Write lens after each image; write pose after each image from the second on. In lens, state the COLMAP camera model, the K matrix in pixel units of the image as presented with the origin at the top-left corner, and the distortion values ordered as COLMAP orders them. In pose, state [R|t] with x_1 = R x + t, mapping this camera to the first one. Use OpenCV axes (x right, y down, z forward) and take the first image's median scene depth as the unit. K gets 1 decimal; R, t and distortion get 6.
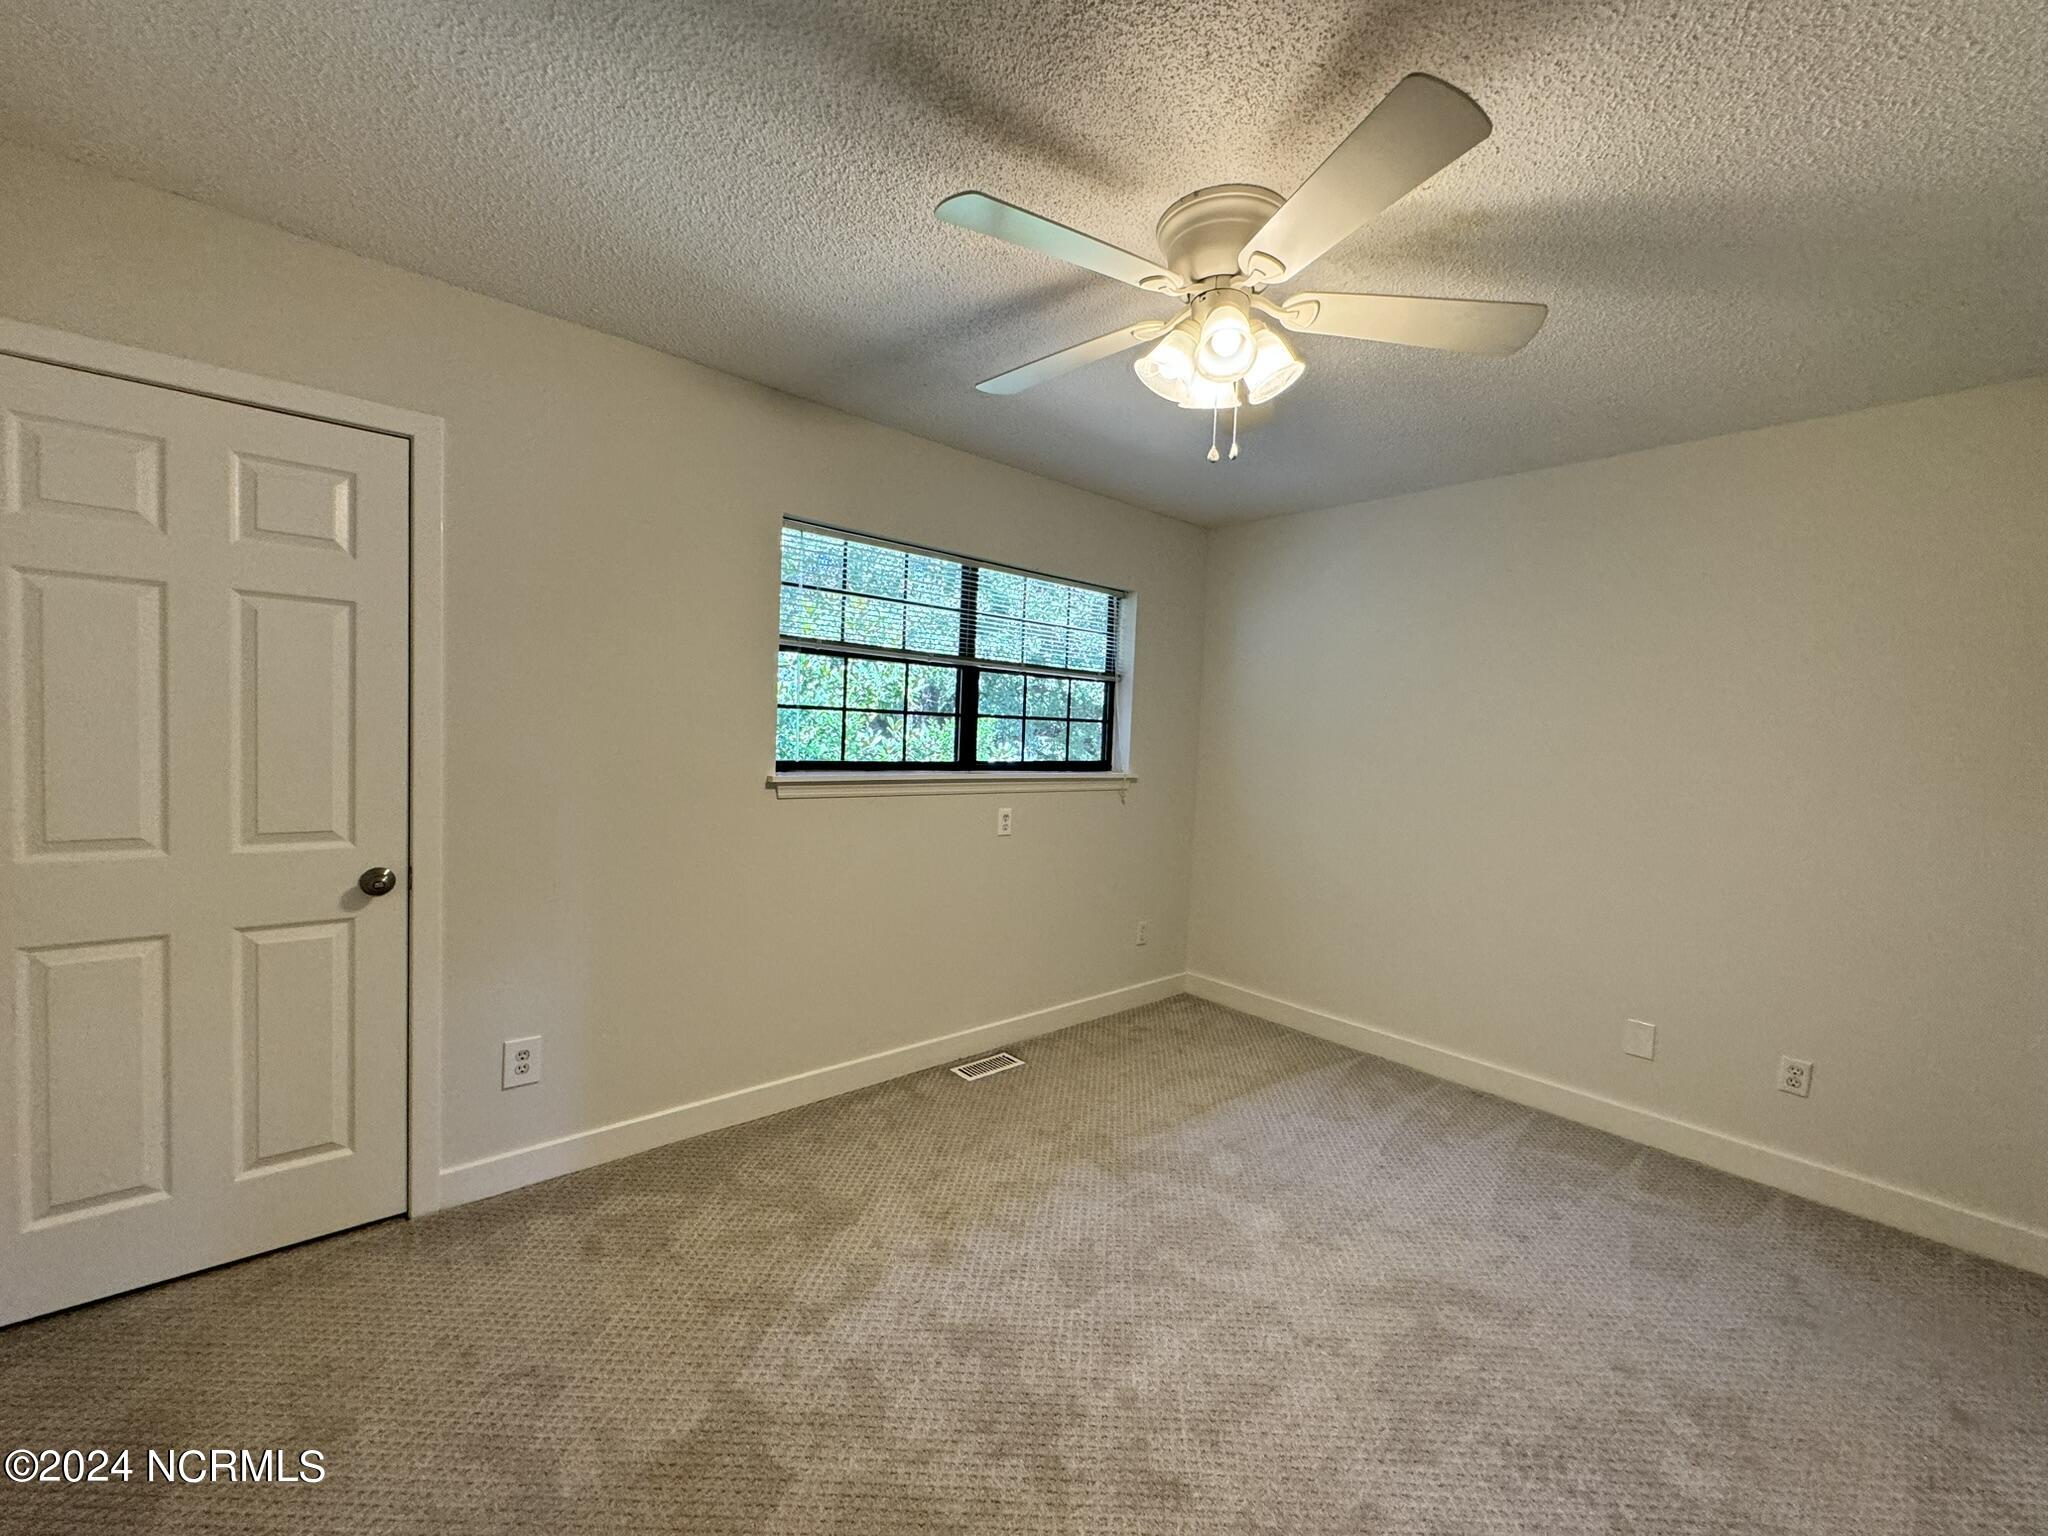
lens RADIAL K [[818.5, 0, 1023.0], [0, 818.5, 763.2], [0, 0, 1]] dist [-0.001419, 0.000494]
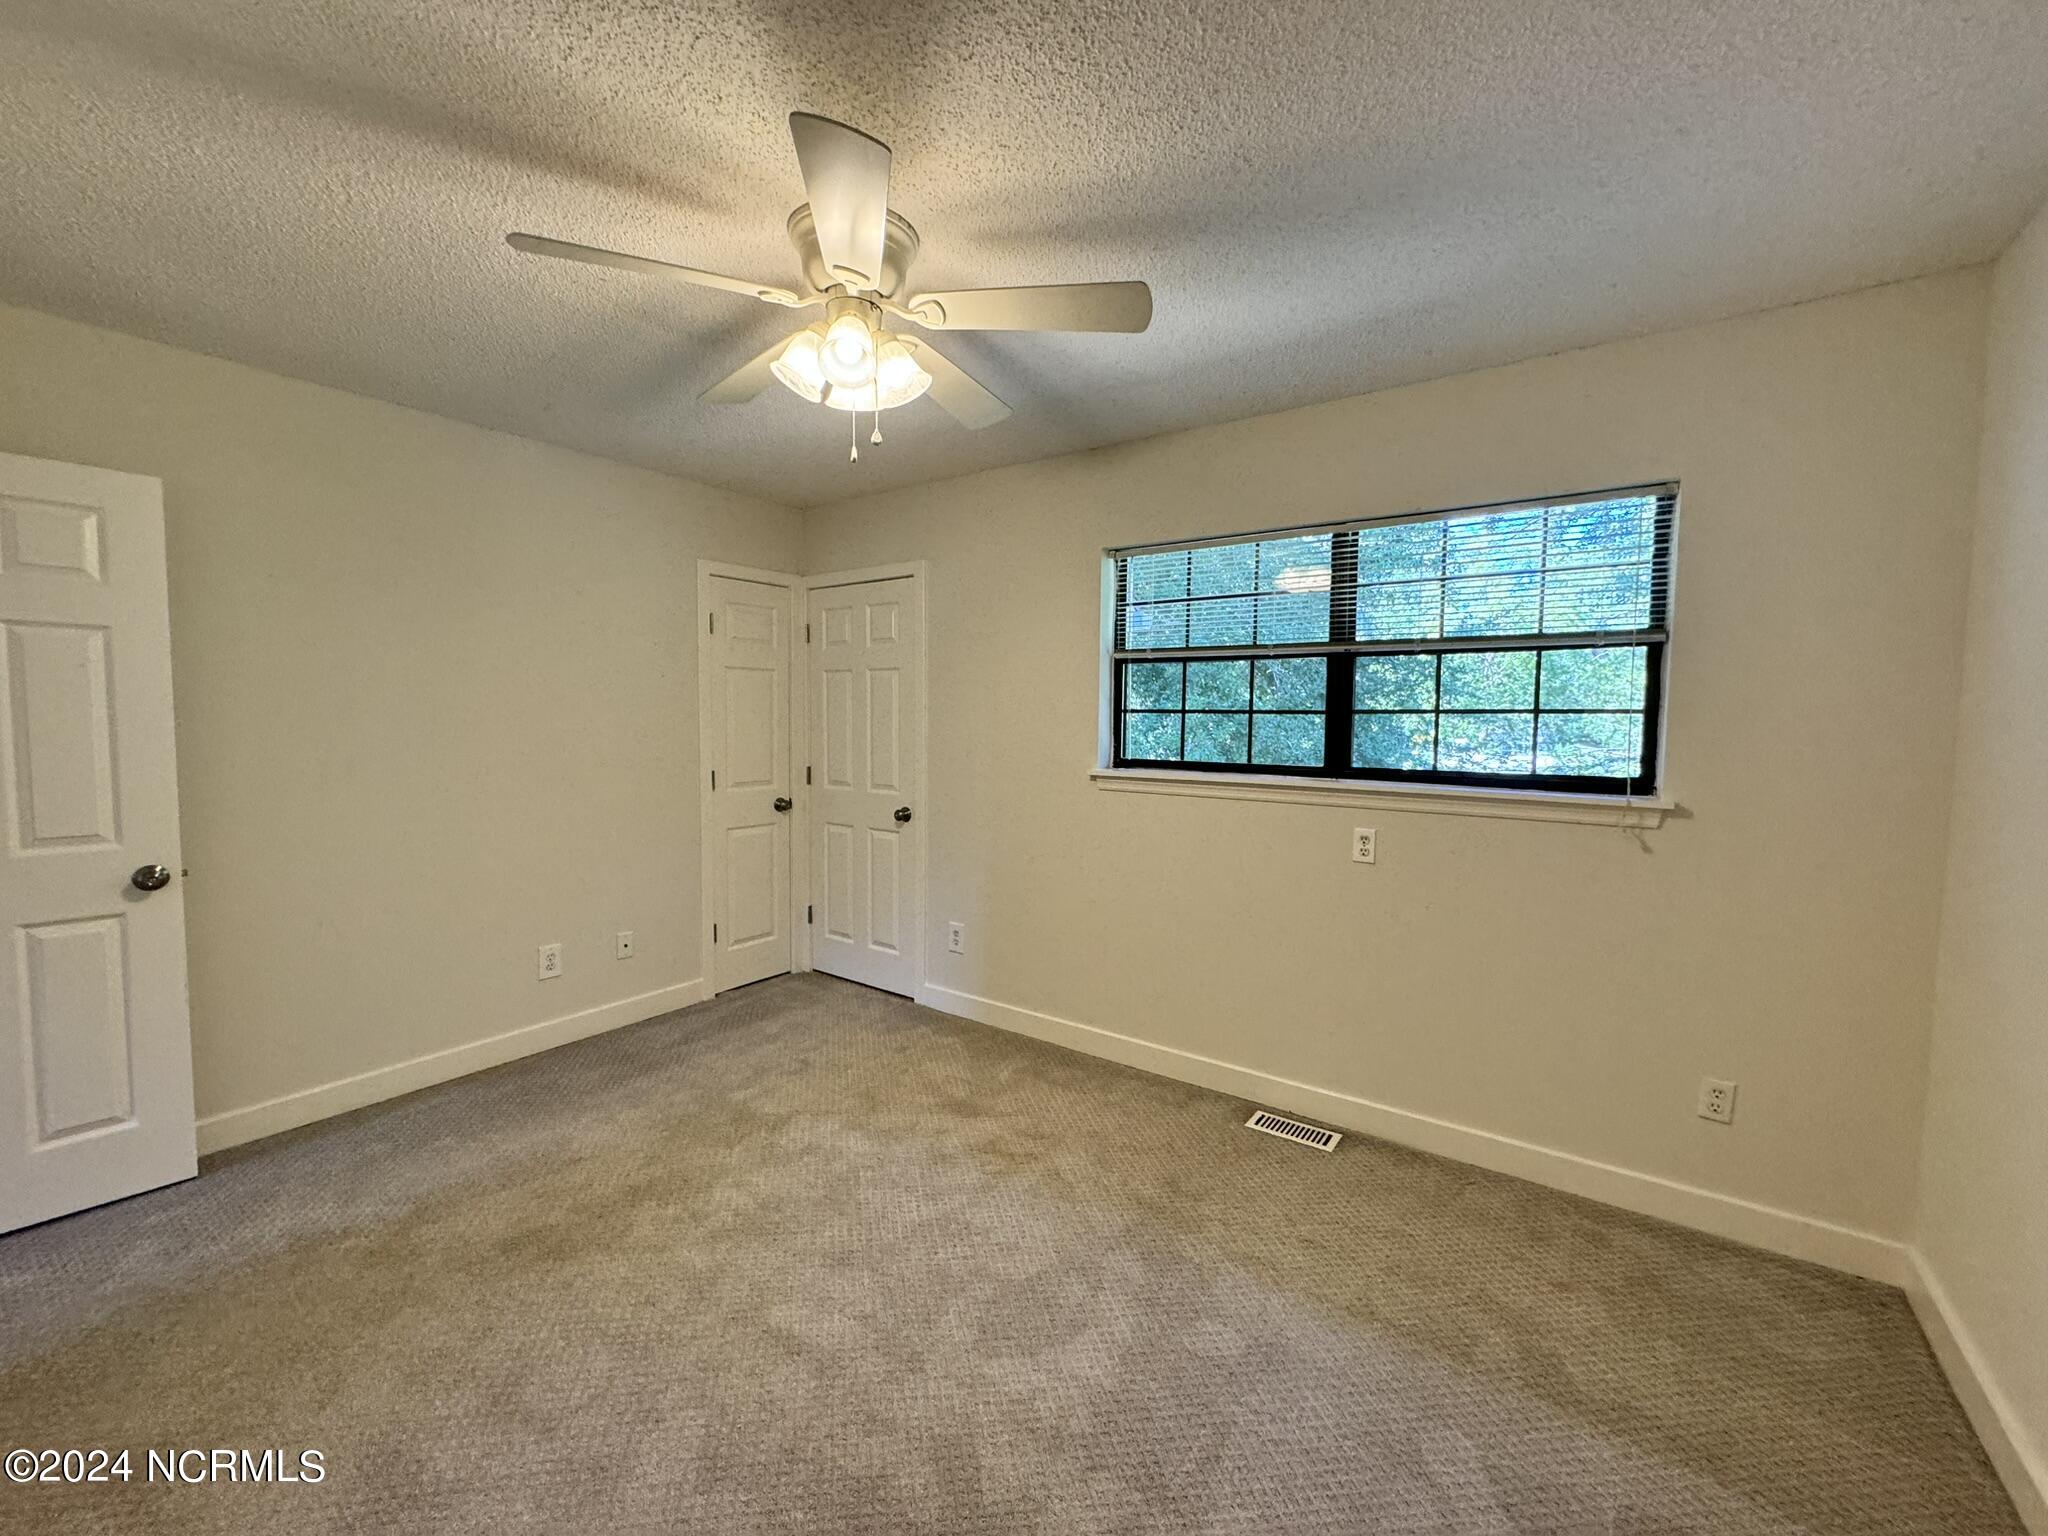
lens RADIAL K [[818.5, 0, 1031.0], [0, 818.5, 763.4], [0, 0, 1]] dist [-0.001419, 0.000494]
pose [[0.228458, 0.014226, -0.973450, 0.748703], [-0.044155, 0.999016, 0.004237, 0.004481], [0.972552, 0.042015, 0.228861, 0.567060]]
